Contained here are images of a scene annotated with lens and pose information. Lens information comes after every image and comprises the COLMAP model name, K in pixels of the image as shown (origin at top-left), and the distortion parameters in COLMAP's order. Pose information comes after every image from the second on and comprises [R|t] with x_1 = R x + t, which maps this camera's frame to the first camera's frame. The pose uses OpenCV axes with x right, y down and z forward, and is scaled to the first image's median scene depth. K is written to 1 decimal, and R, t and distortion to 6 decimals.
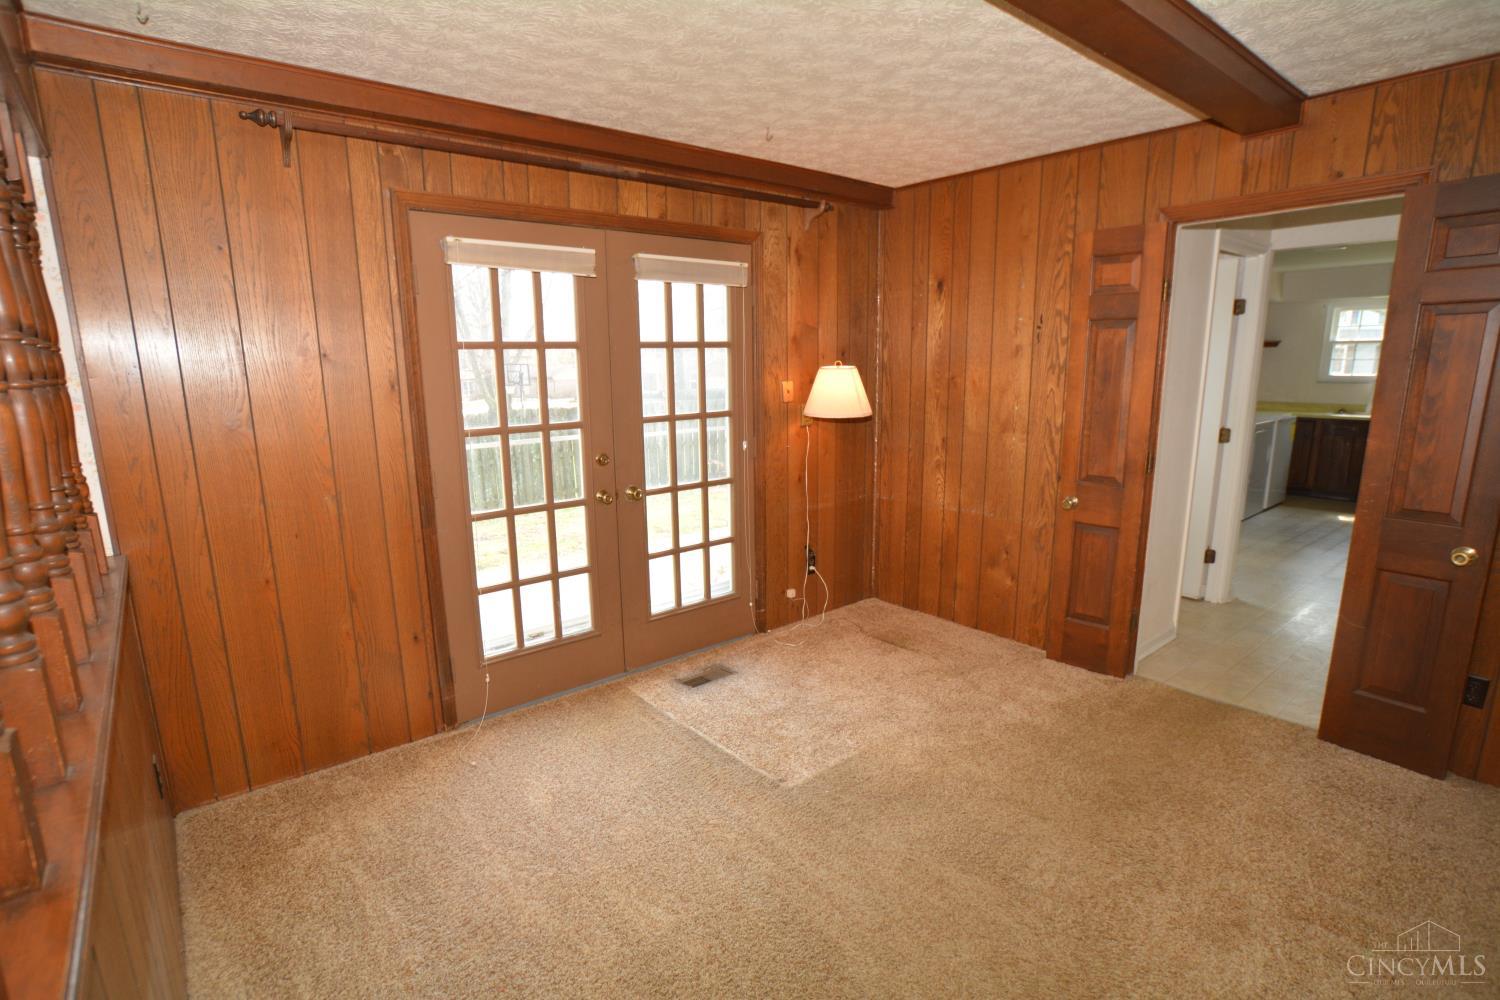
lens RADIAL K [[756.3, 0, 748.3], [0, 756.3, 520.6], [0, 0, 1]] dist [-0.086599, 0.044273]
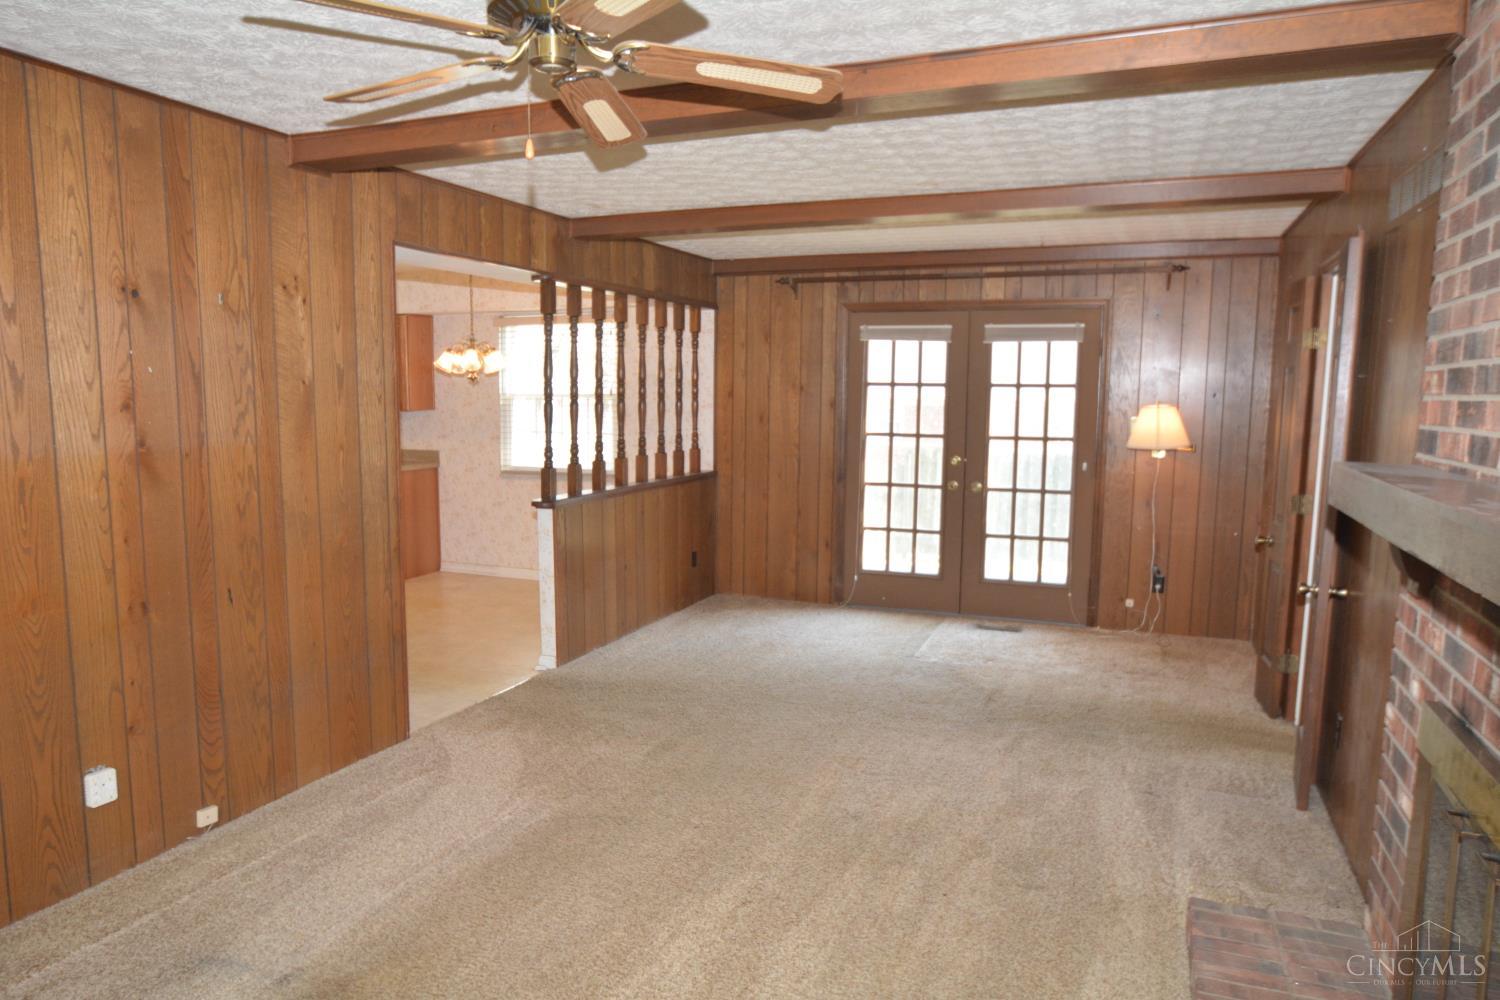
lens RADIAL K [[1006.4, 0, 731.8], [0, 1006.4, 523.6], [0, 0, 1]] dist [-0.093168, 0.113987]
pose [[0.458149, 0.127142, -0.879735, 1.349222], [-0.198238, 0.979405, 0.038308, 0.051226], [0.866488, 0.156846, 0.473918, -0.302347]]
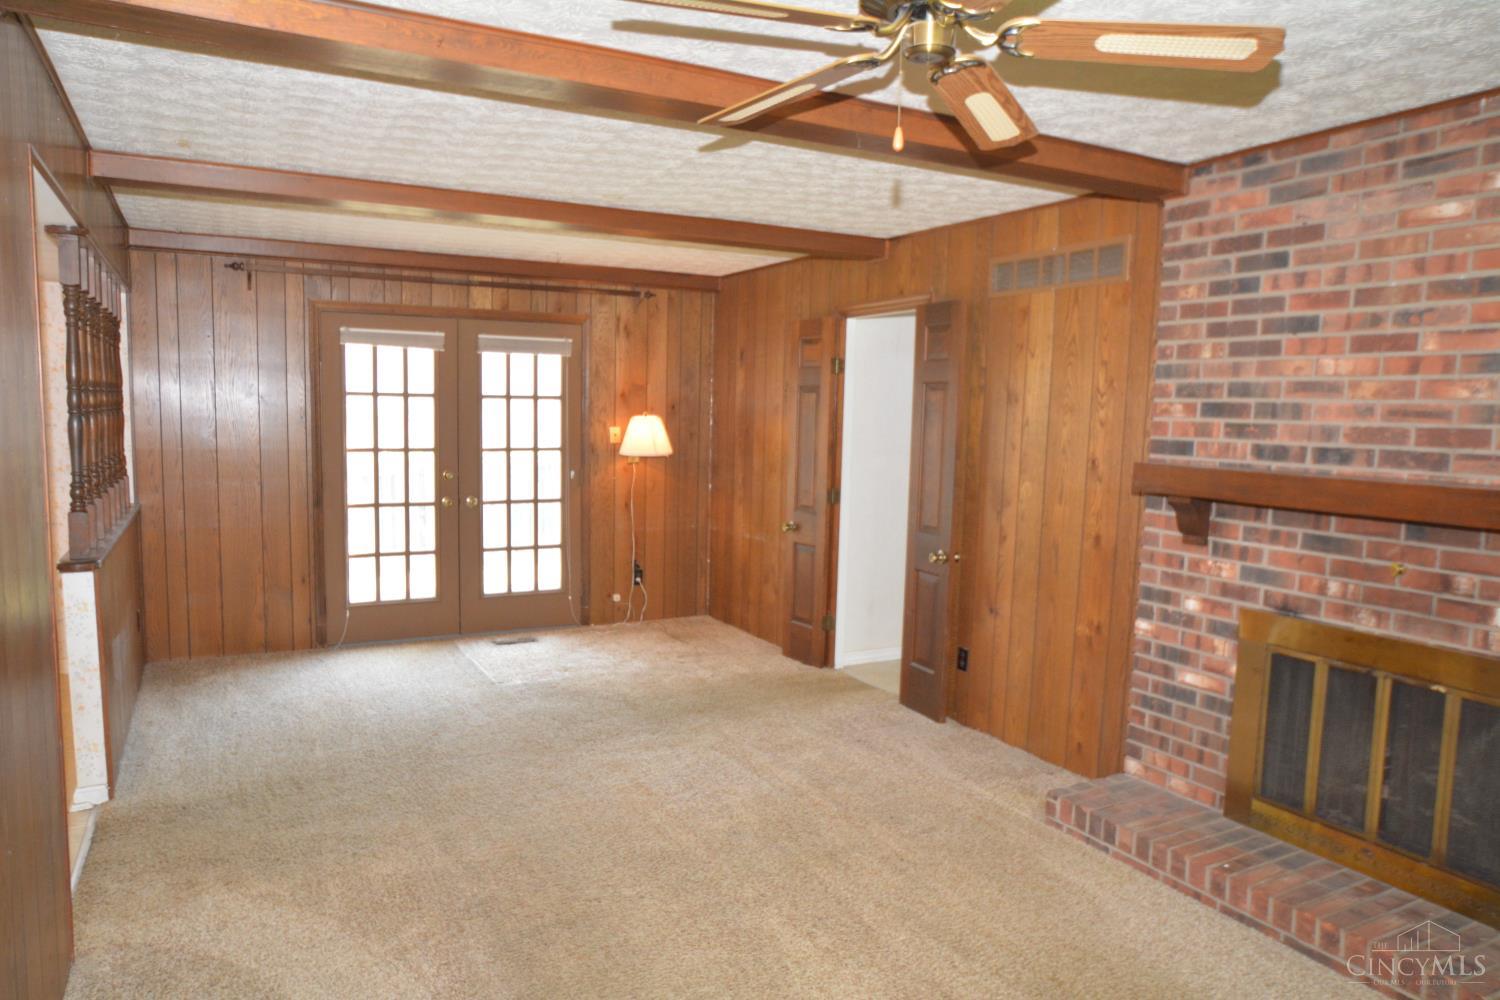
lens RADIAL K [[1006.4, 0, 731.8], [0, 1006.4, 523.6], [0, 0, 1]] dist [-0.093168, 0.113987]
pose [[0.977402, 0.053109, -0.204609, 0.711602], [-0.073184, 0.993082, -0.091827, 0.141394], [0.198316, 0.104726, 0.974527, -0.716453]]
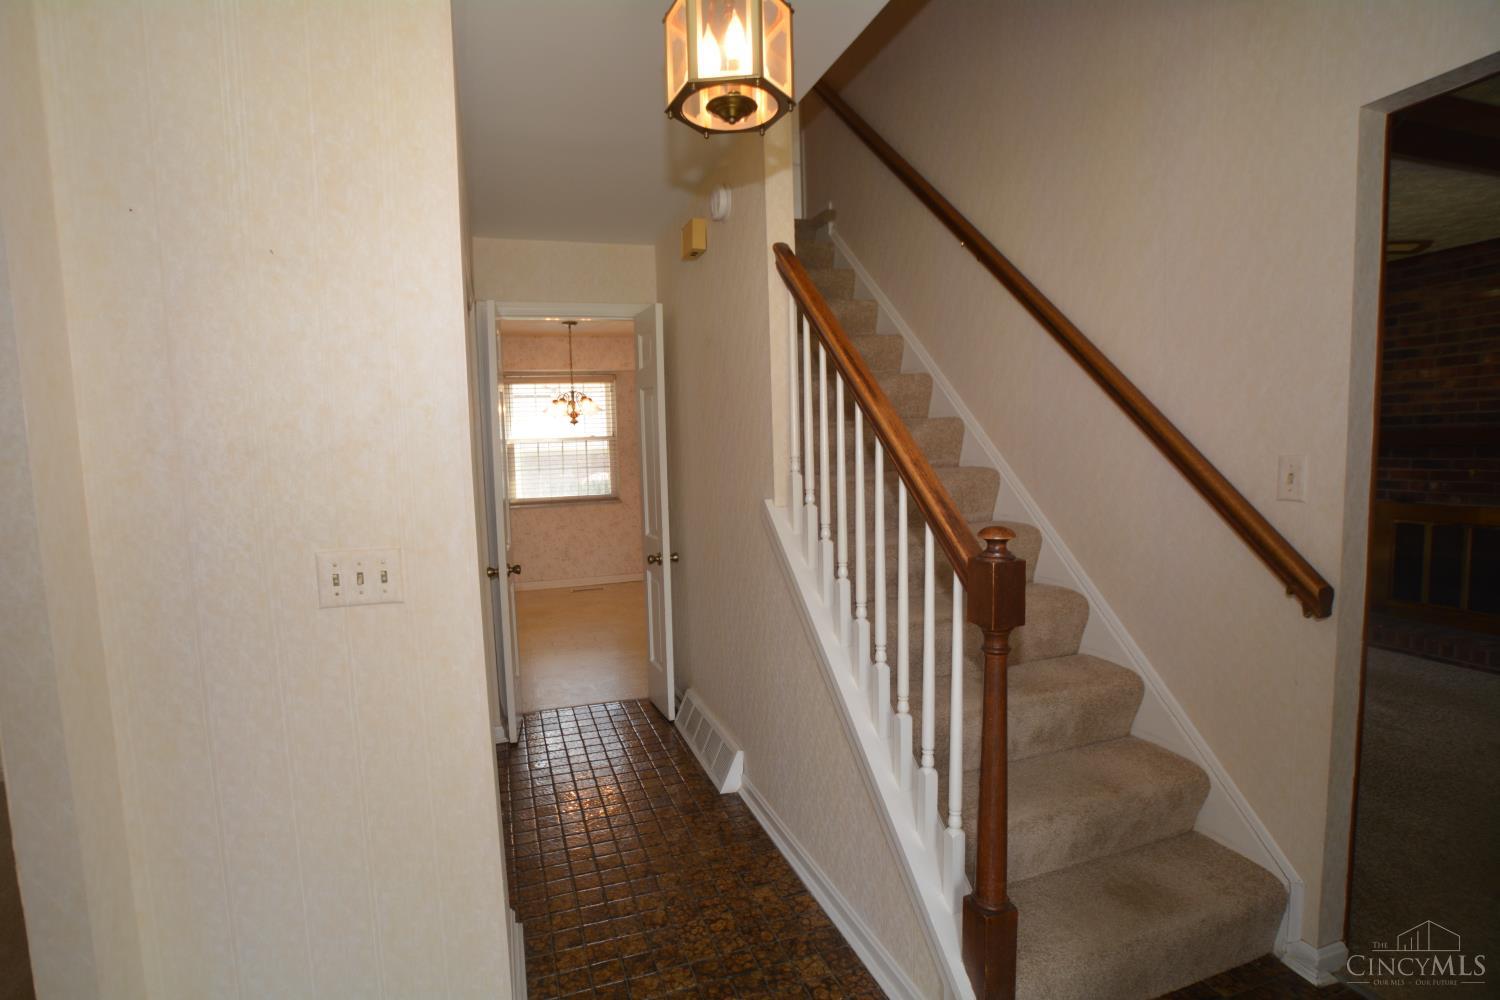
lens RADIAL K [[722.1, 0, 739.0], [0, 722.1, 514.2], [0, 0, 1]] dist [-0.079639, 0.036499]
pose [[0.931931, 0.015788, -0.362291, 0.351300], [-0.056029, 0.993324, -0.100838, 0.324111], [0.358280, 0.114273, 0.926594, -1.320139]]
